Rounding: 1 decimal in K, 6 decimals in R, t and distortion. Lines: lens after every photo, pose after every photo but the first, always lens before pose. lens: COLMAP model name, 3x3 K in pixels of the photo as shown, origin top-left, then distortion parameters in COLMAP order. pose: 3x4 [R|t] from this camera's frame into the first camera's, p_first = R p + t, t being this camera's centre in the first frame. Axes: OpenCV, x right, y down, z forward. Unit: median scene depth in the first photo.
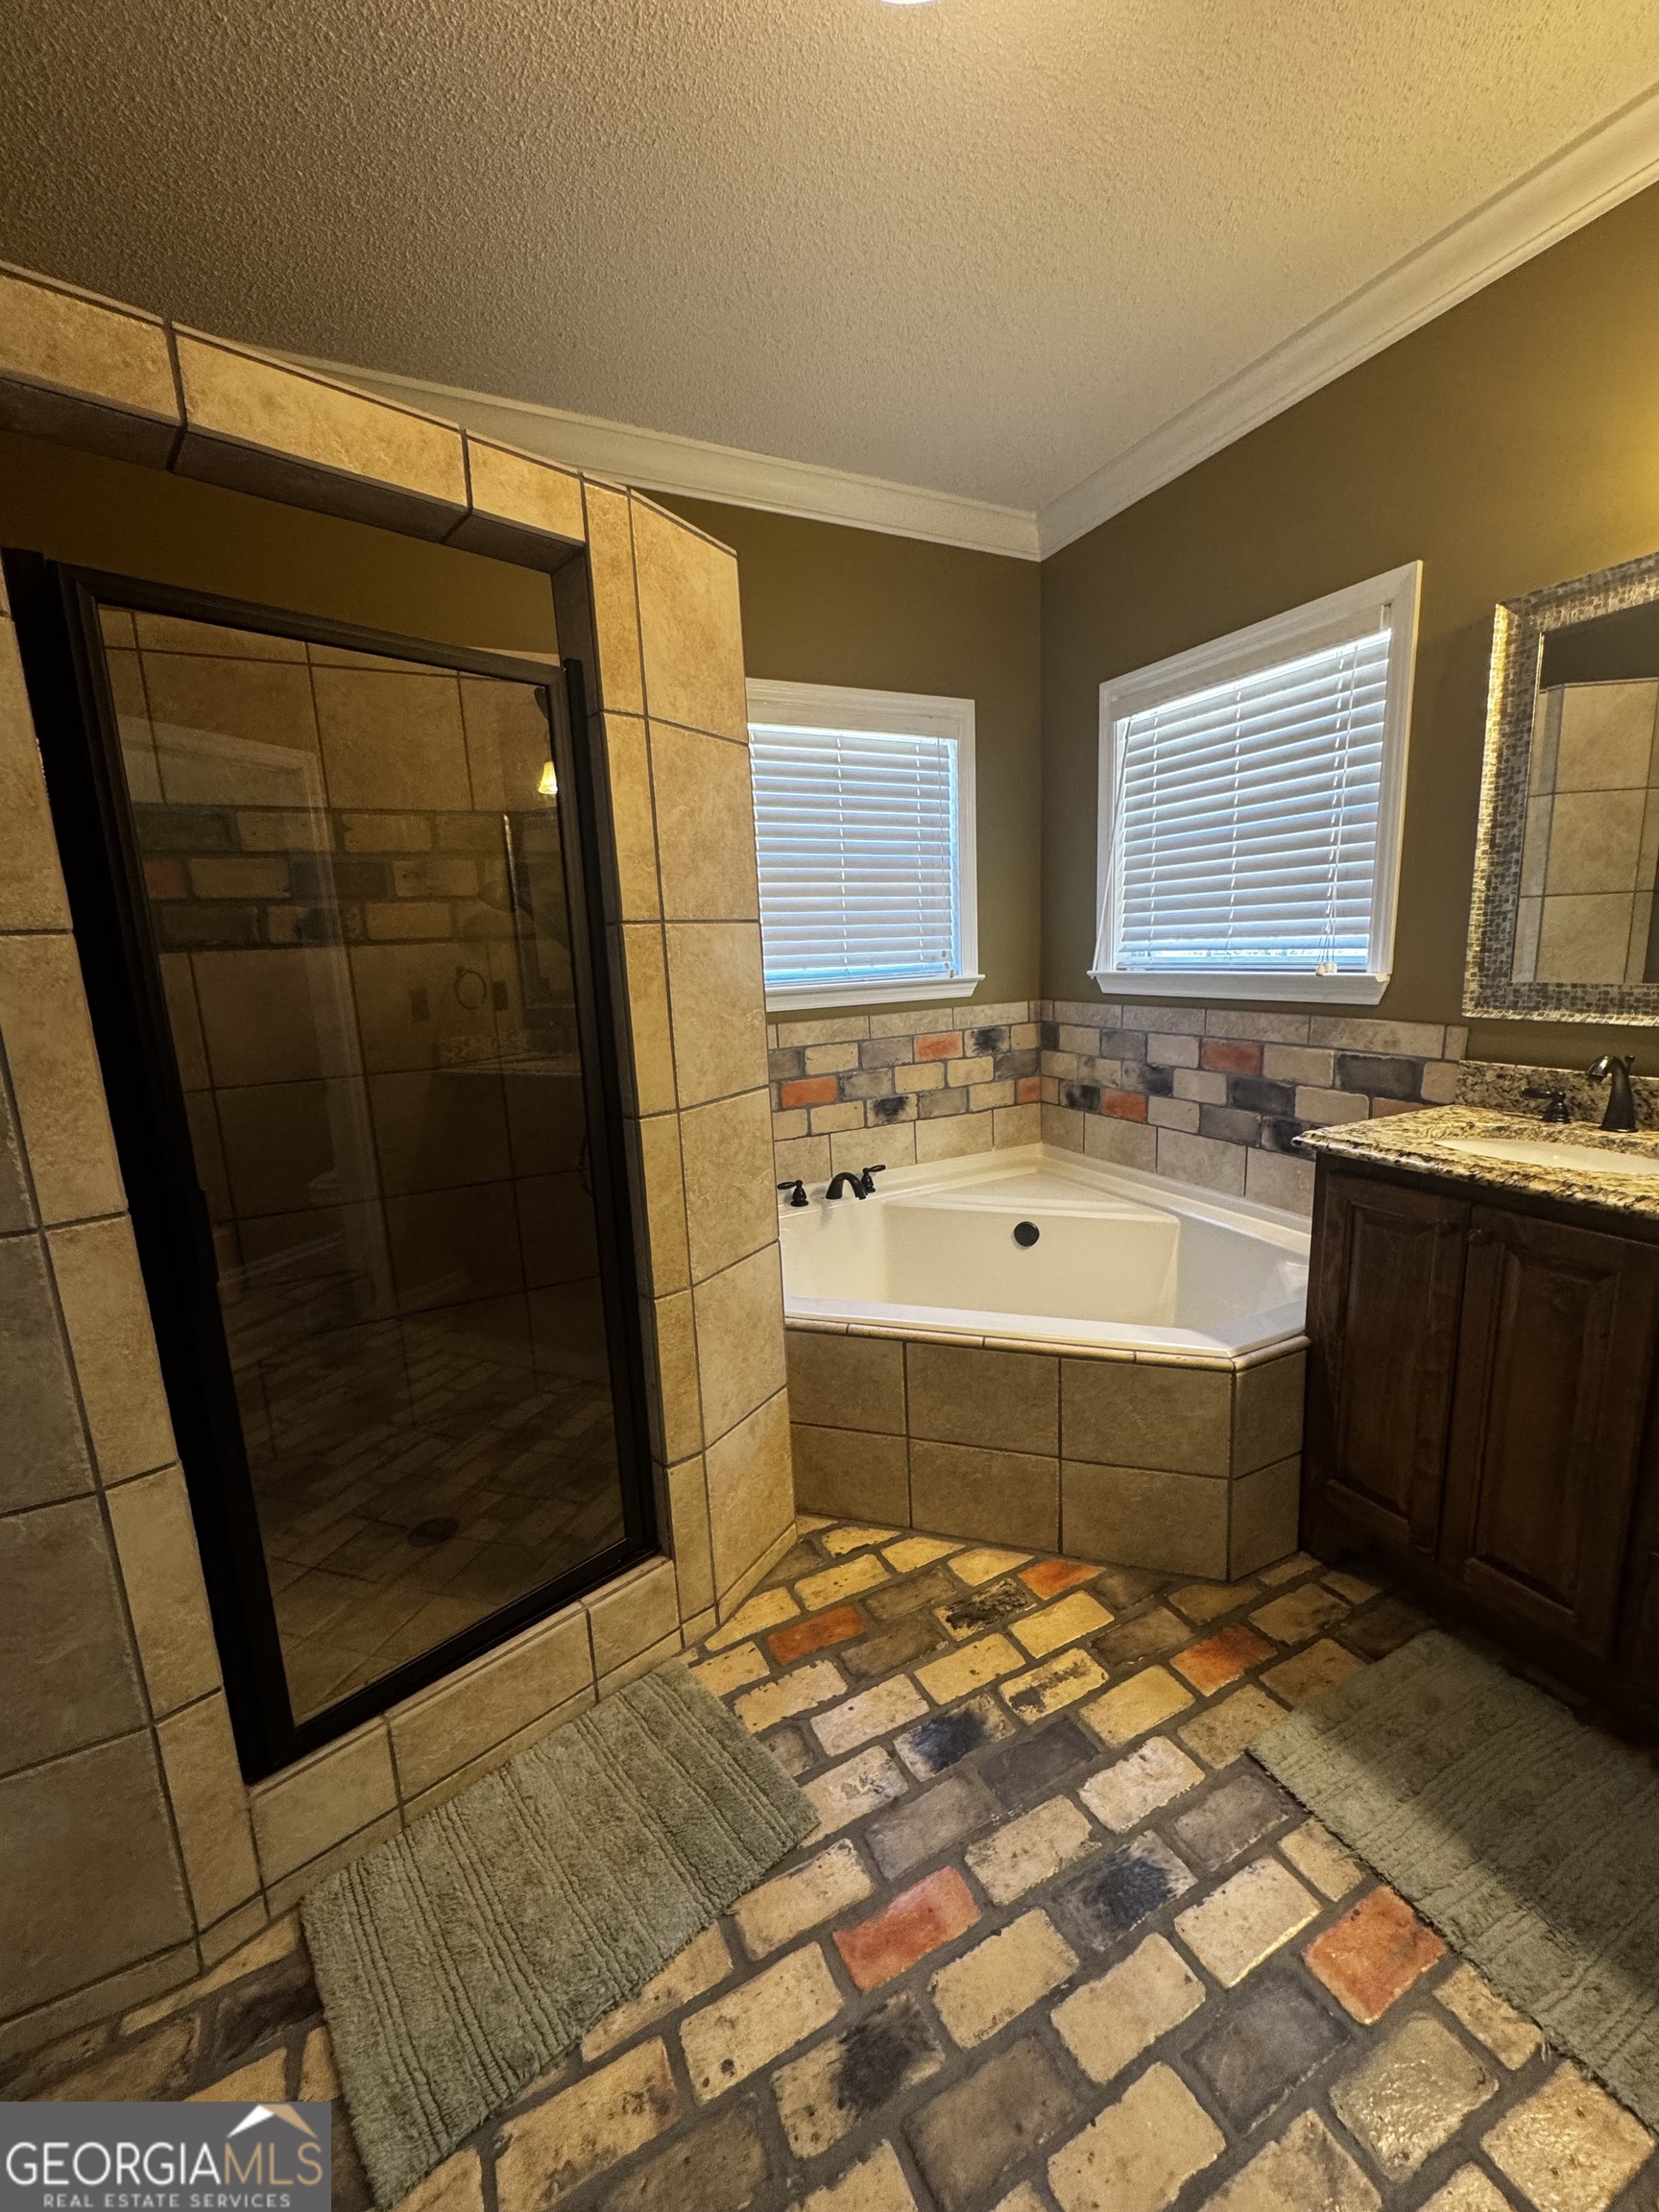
lens RADIAL K [[878.4, 0, 834.9], [0, 878.4, 1105.2], [0, 0, 1]] dist [-0.000884, 0.000145]
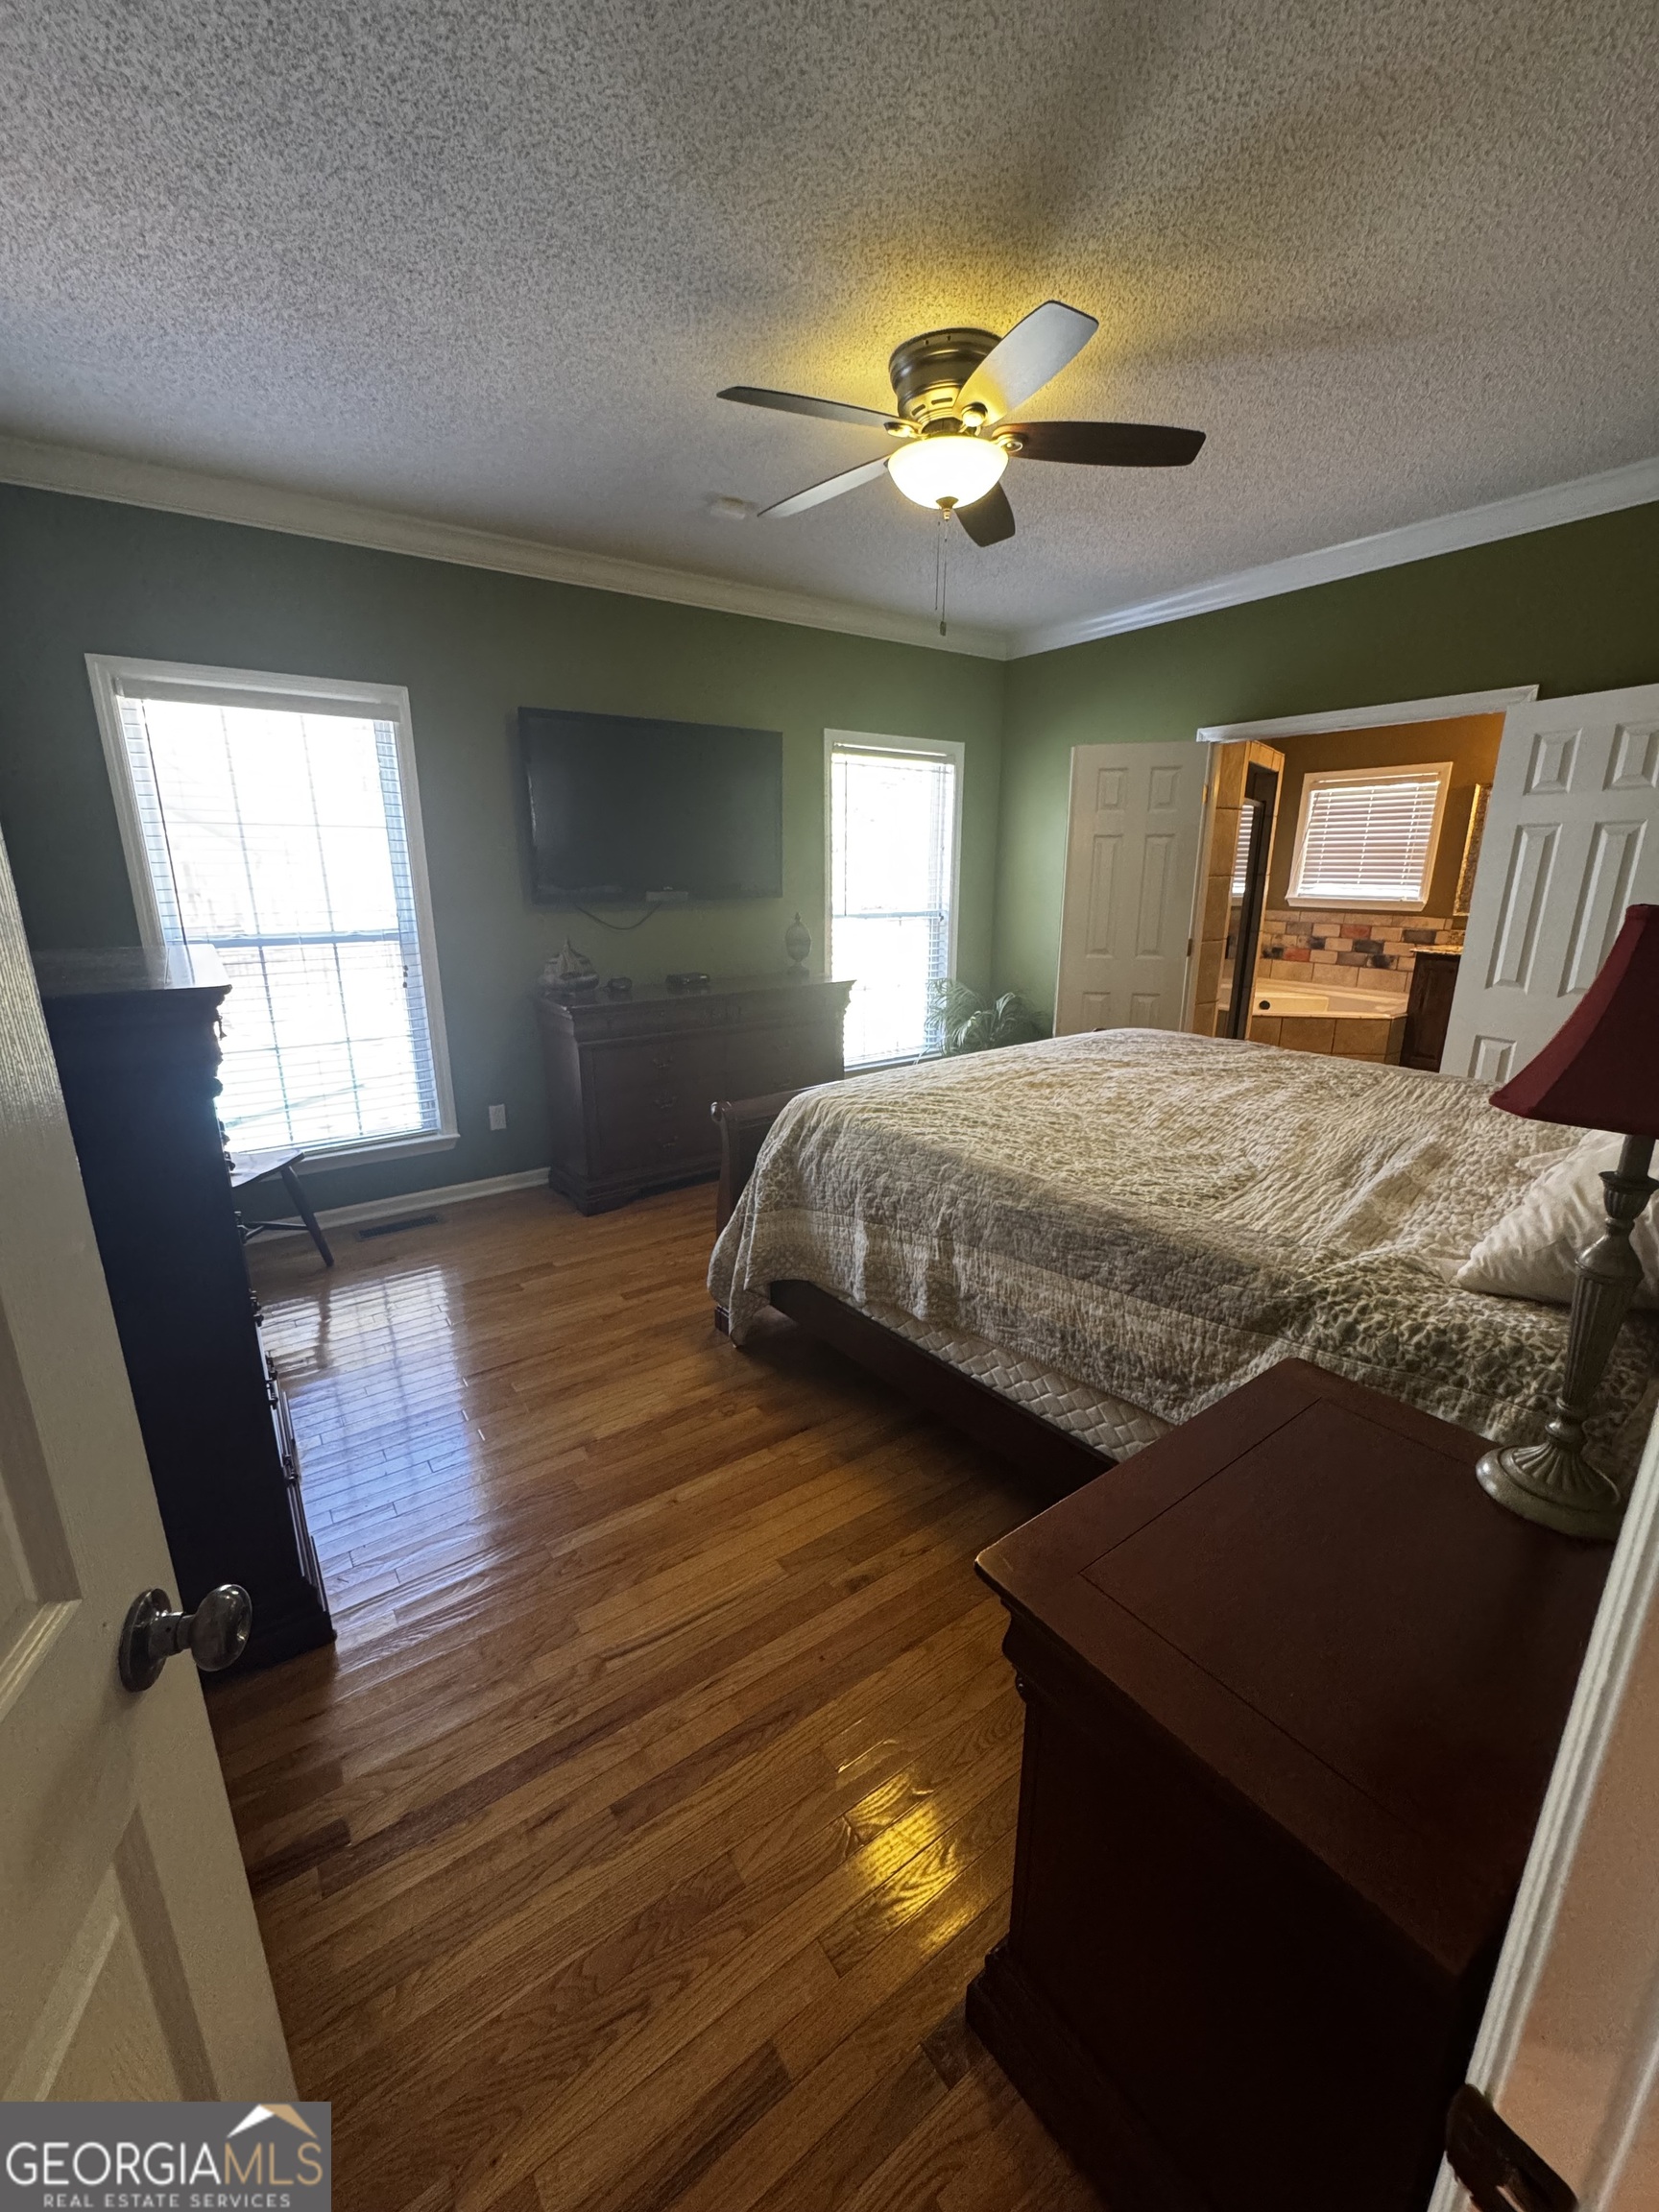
lens RADIAL K [[878.4, 0, 826.4], [0, 878.4, 1105.8], [0, 0, 1]] dist [-0.000884, 0.000145]
pose [[0.988447, 0.004084, 0.151513, -1.464075], [-0.016524, 0.996583, 0.080933, 0.268733], [-0.150665, -0.082501, 0.985136, -1.338153]]
